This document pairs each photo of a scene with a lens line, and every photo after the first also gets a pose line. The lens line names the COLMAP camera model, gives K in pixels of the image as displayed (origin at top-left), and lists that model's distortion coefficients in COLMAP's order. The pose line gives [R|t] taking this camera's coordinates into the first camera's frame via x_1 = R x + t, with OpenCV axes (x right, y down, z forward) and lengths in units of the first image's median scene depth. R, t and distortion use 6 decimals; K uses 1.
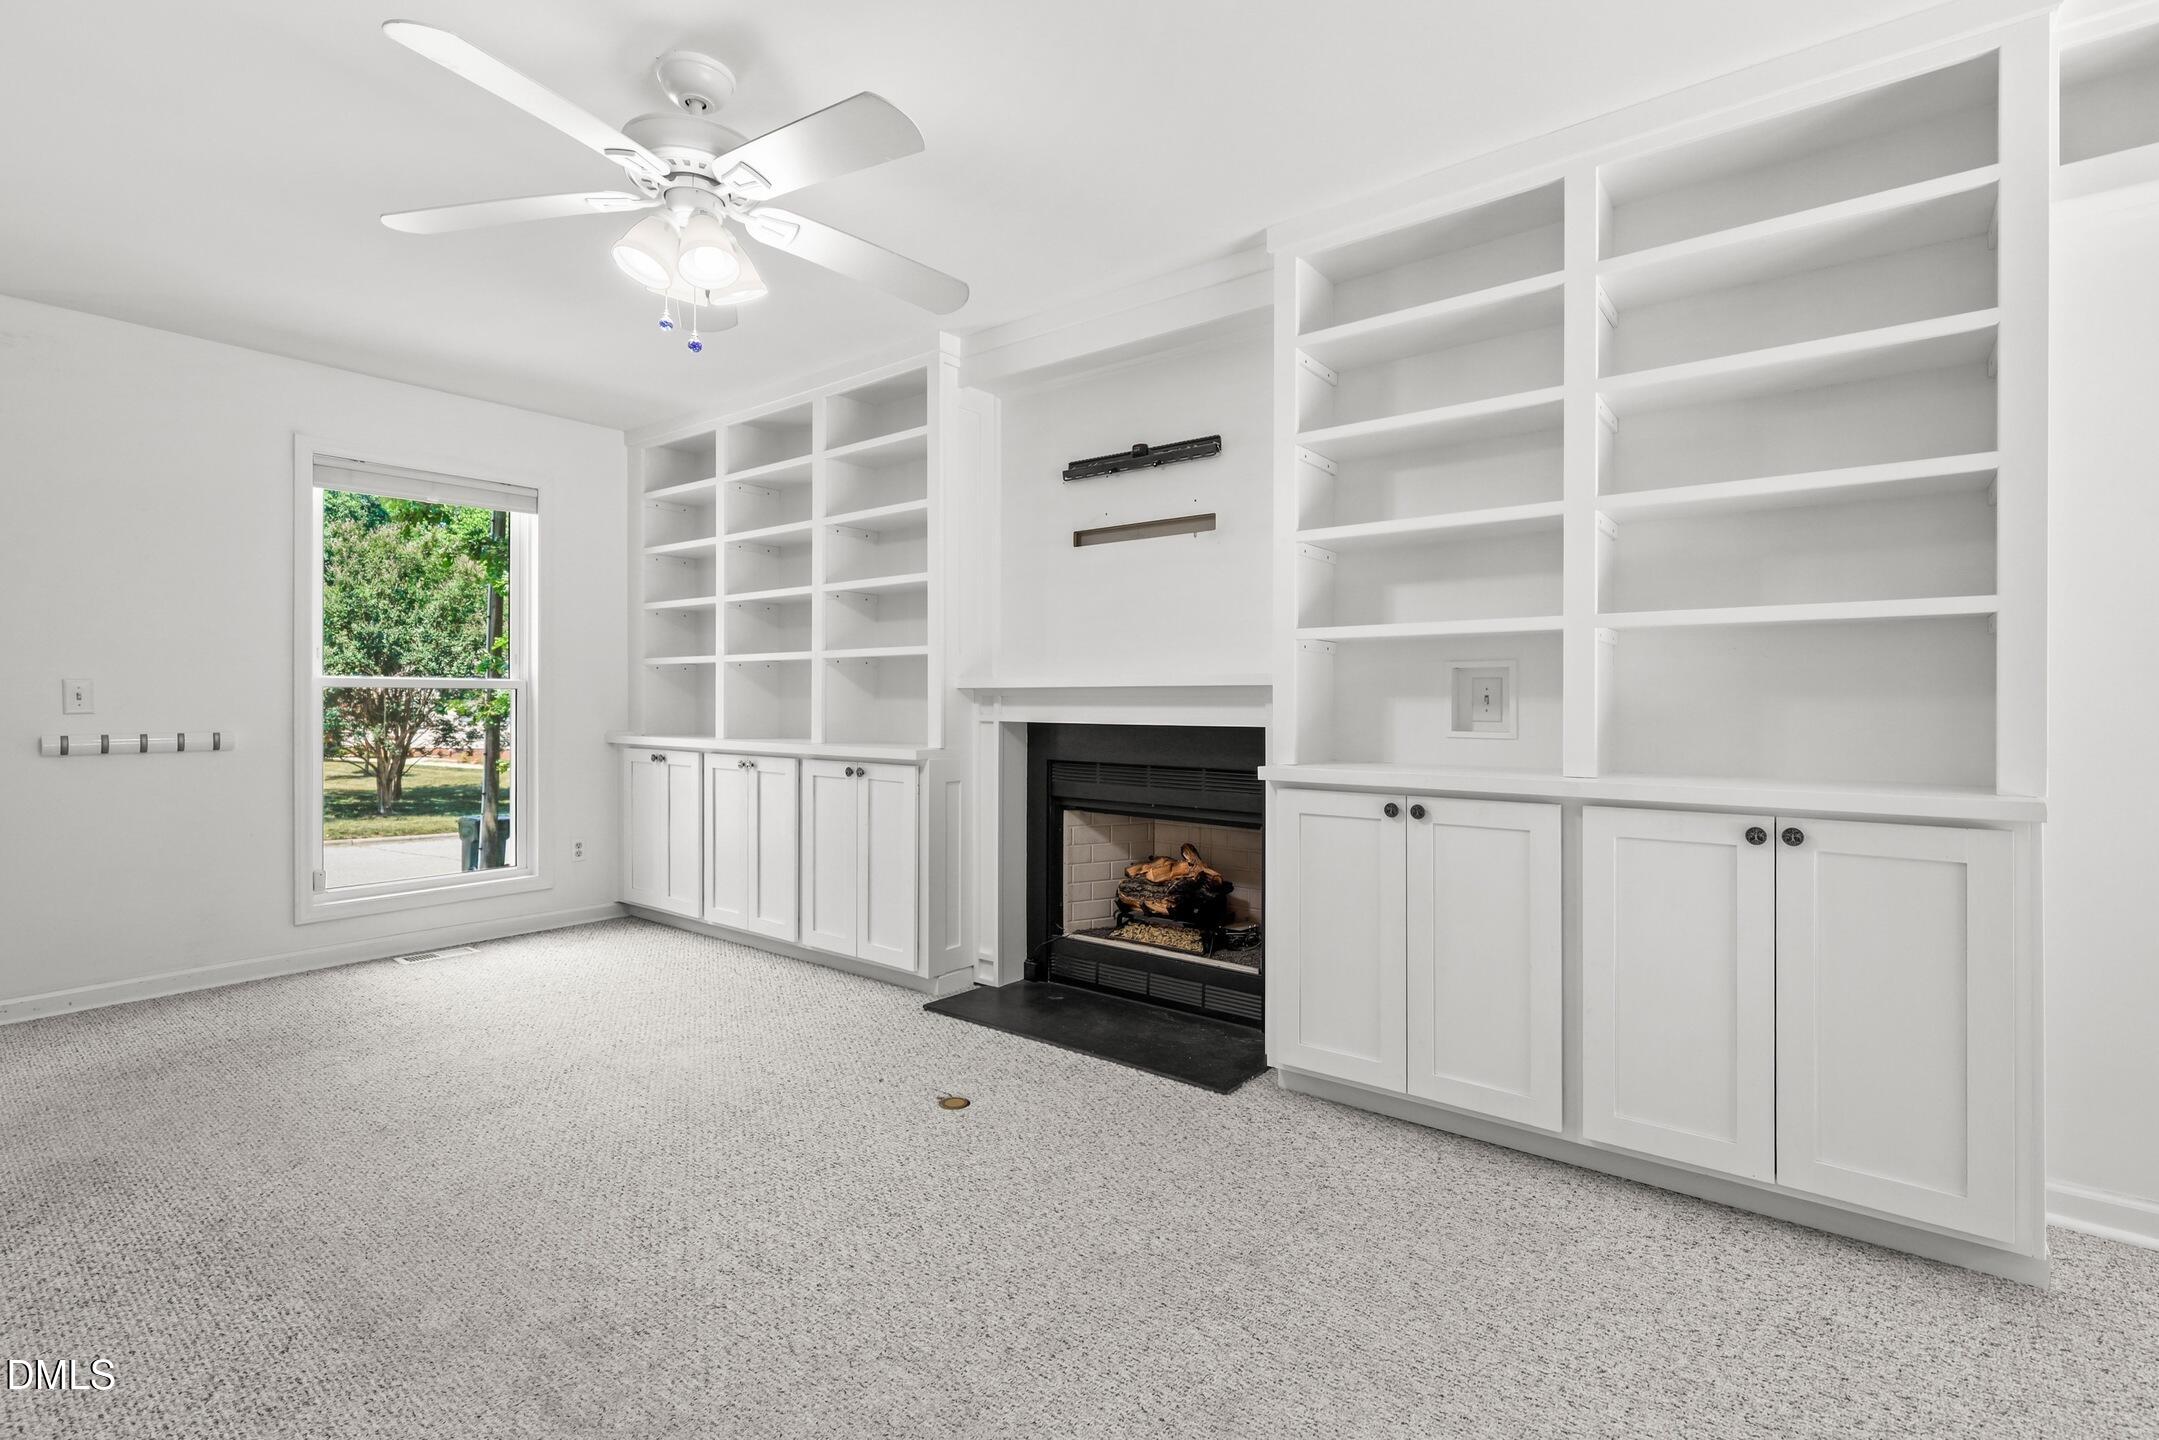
lens RADIAL K [[998.5, 0, 1079.5], [0, 998.5, 720.0], [0, 0, 1]] dist [0.002825, 0.000025]
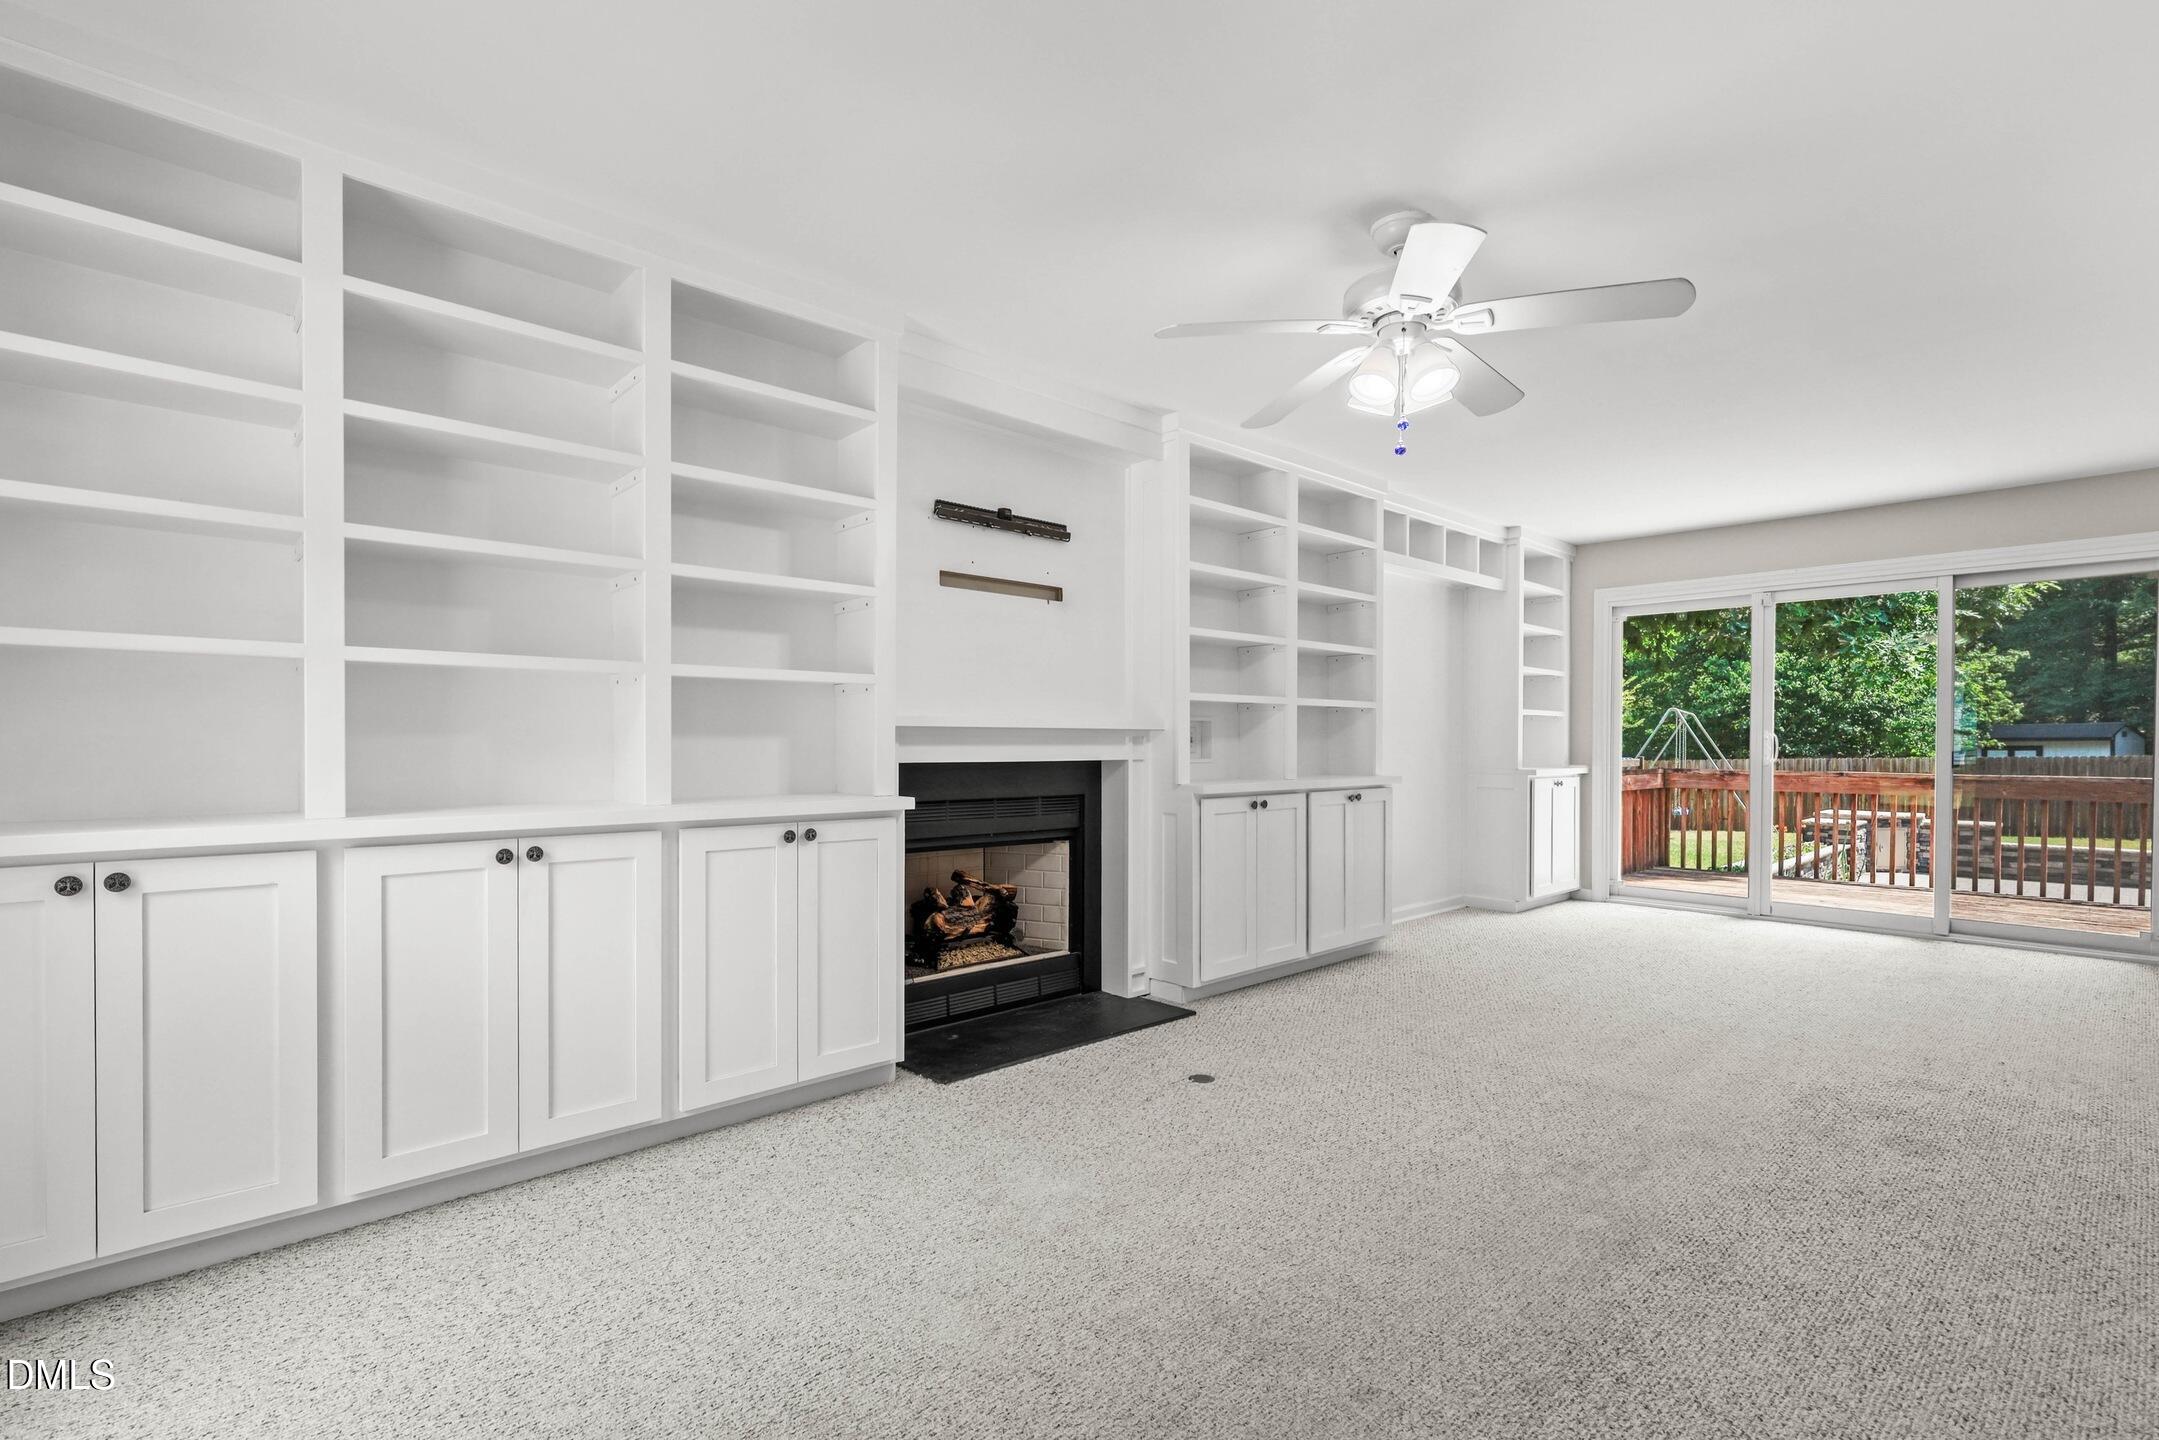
lens RADIAL K [[1011.8, 0, 1094.7], [0, 1011.8, 756.3], [0, 0, 1]] dist [0.001090, 0.000158]
pose [[0.136516, -0.021086, 0.990413, -1.051427], [0.011627, 0.999739, 0.019681, -0.022332], [-0.990570, 0.008829, 0.136726, 0.754744]]
